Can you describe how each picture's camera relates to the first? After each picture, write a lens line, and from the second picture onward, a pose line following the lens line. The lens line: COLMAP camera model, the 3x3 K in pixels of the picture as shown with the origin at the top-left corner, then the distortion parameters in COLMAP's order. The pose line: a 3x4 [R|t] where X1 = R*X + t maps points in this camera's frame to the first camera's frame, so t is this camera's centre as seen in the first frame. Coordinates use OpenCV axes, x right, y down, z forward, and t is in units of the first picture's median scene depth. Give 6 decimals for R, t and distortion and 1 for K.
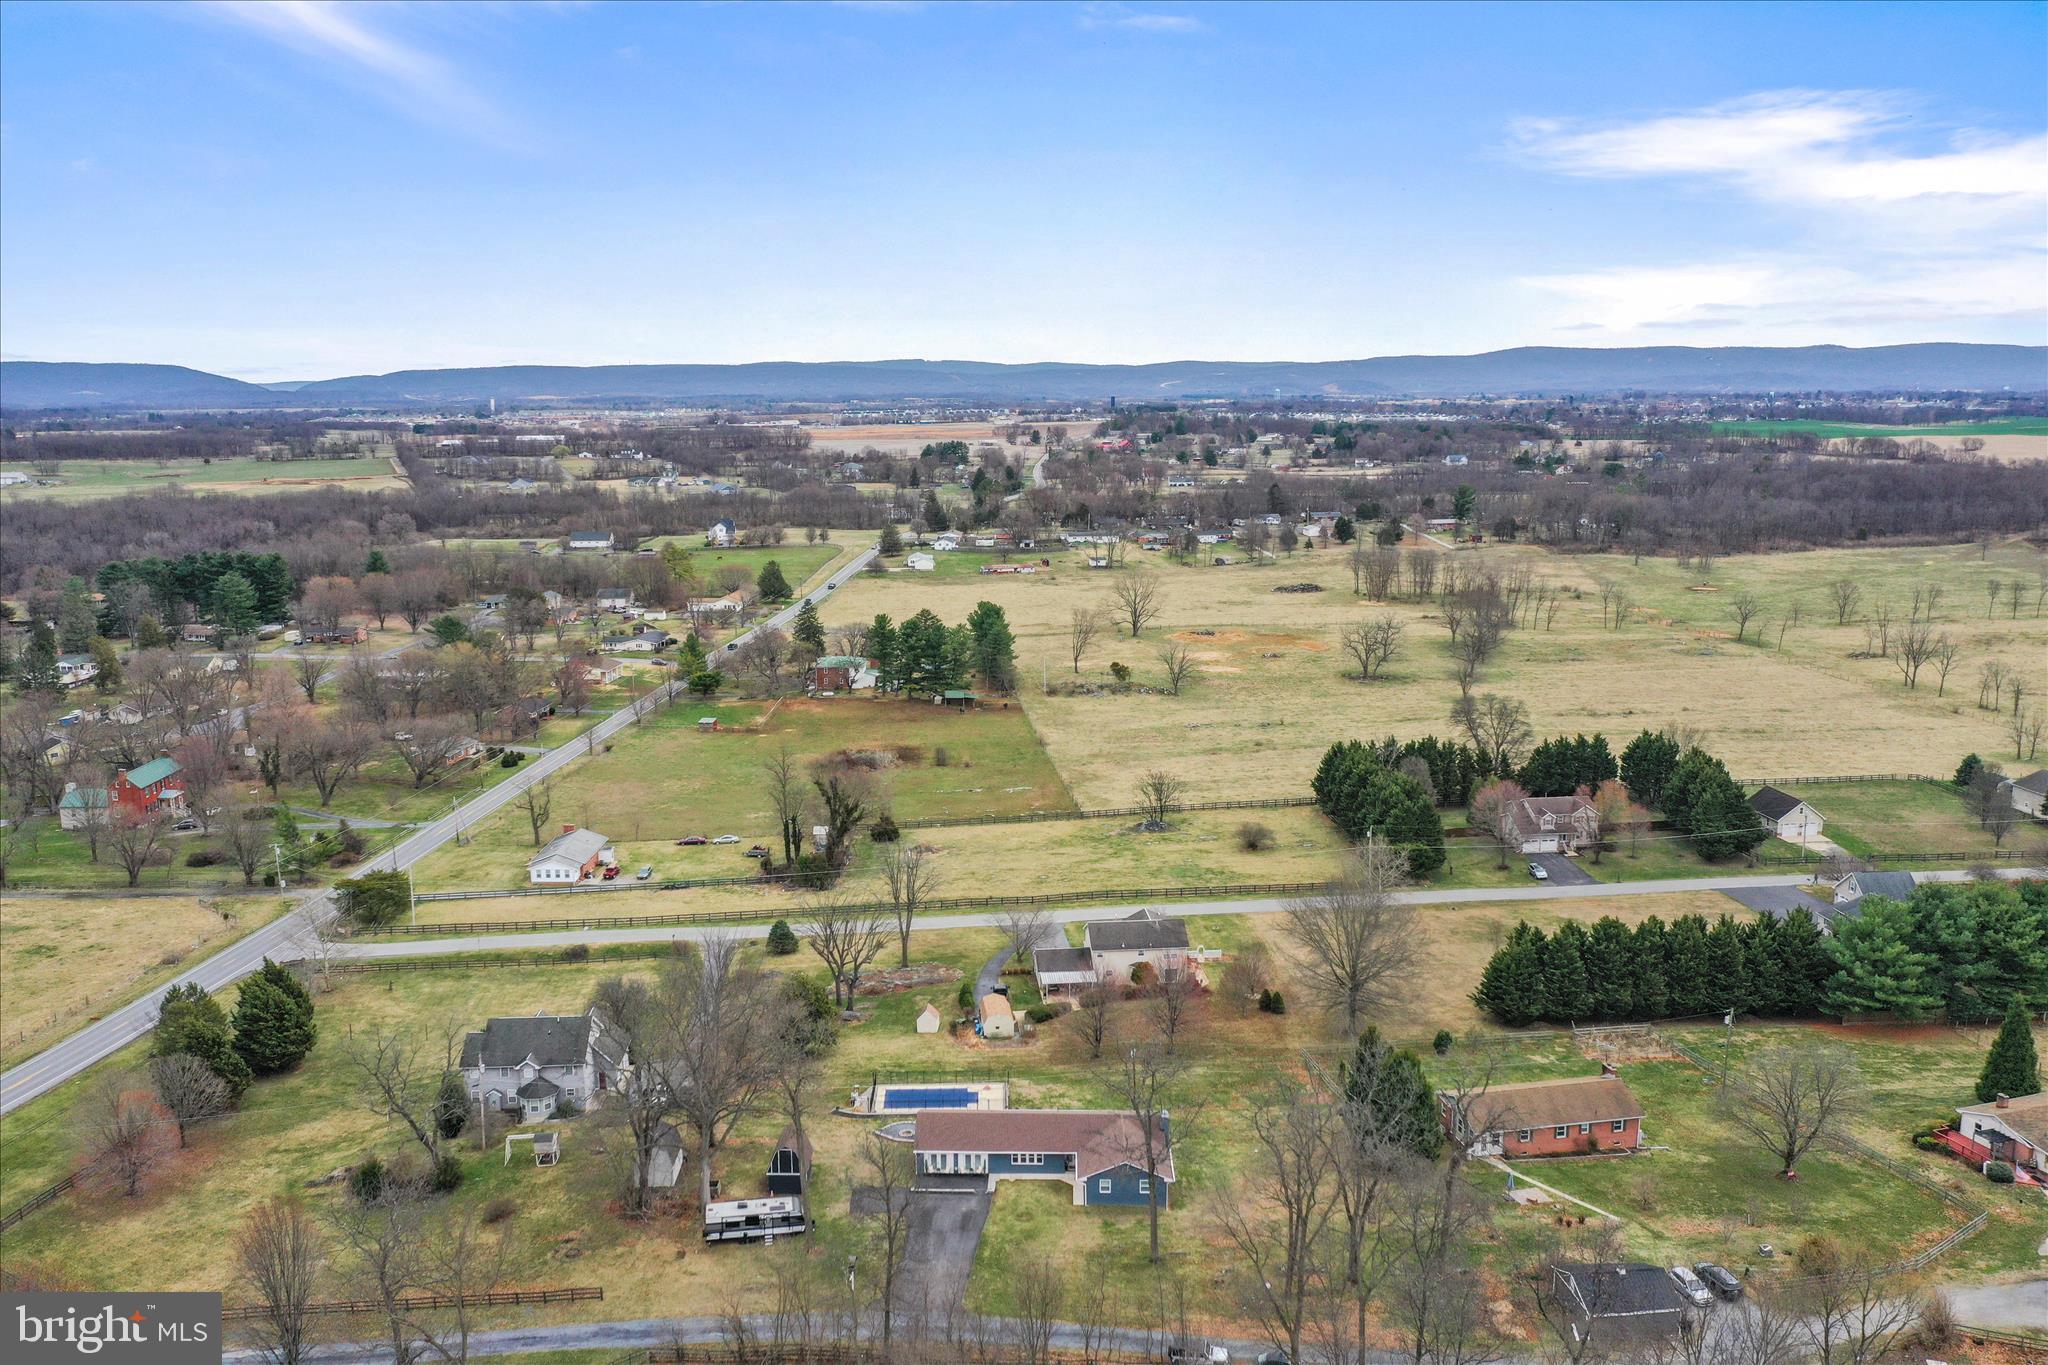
lens RADIAL K [[1528.6, 0, 1013.0], [0, 1528.6, 606.3], [0, 0, 1]] dist [-0.016944, -0.006191]
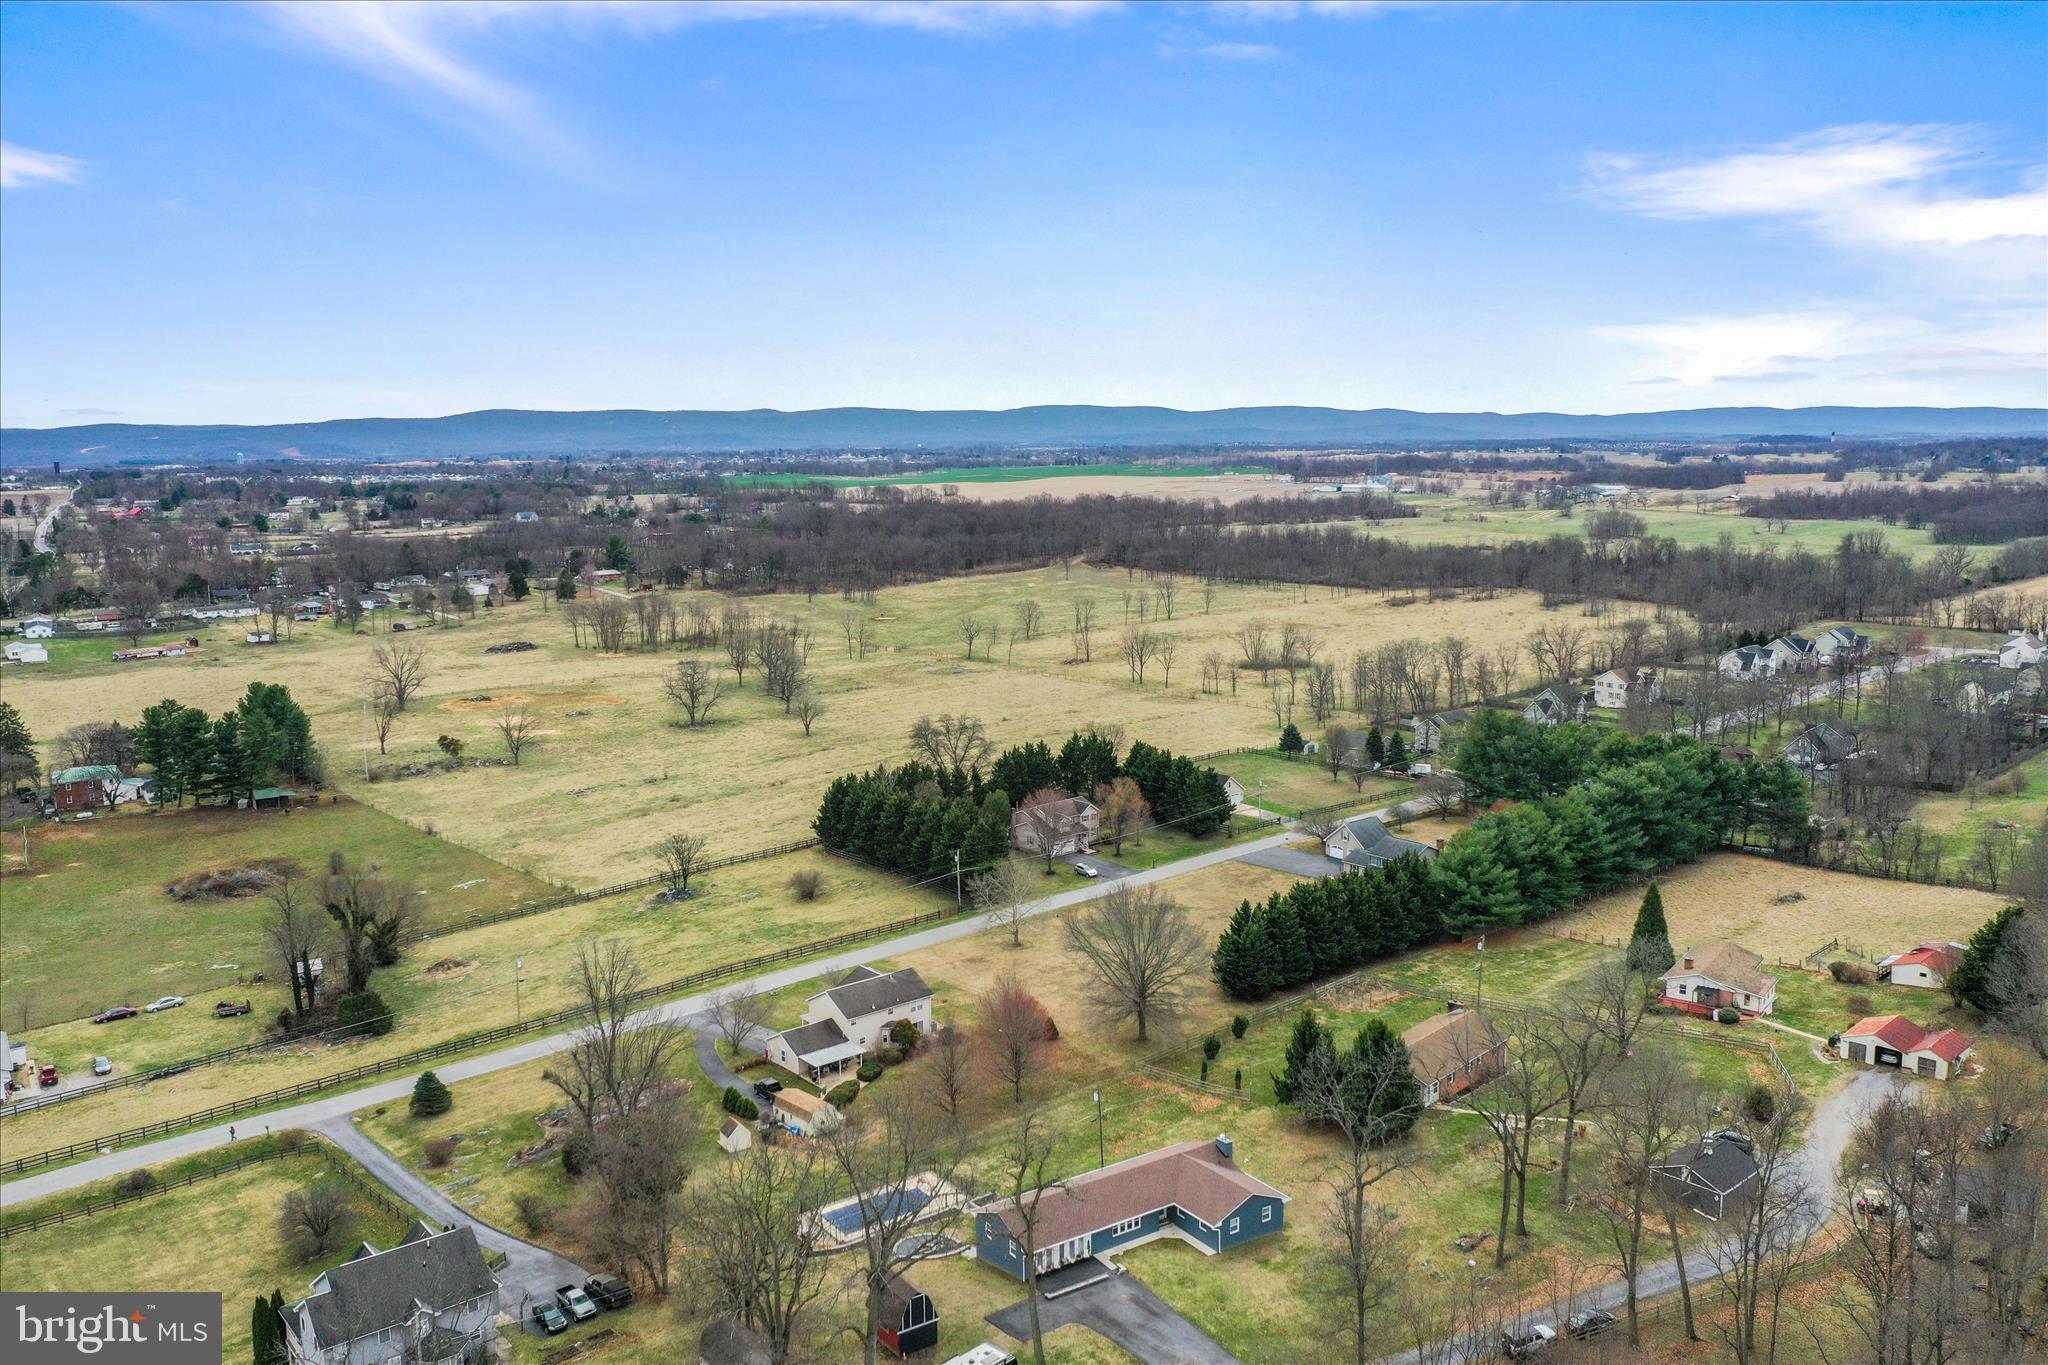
lens RADIAL K [[1528.6, 0, 1013.0], [0, 1528.6, 606.3], [0, 0, 1]] dist [-0.016944, -0.006191]
pose [[0.826890, -0.064282, 0.558678, -0.153271], [0.084837, 0.996335, -0.010927, -0.000862], [-0.555928, 0.056432, 0.829313, 0.075130]]
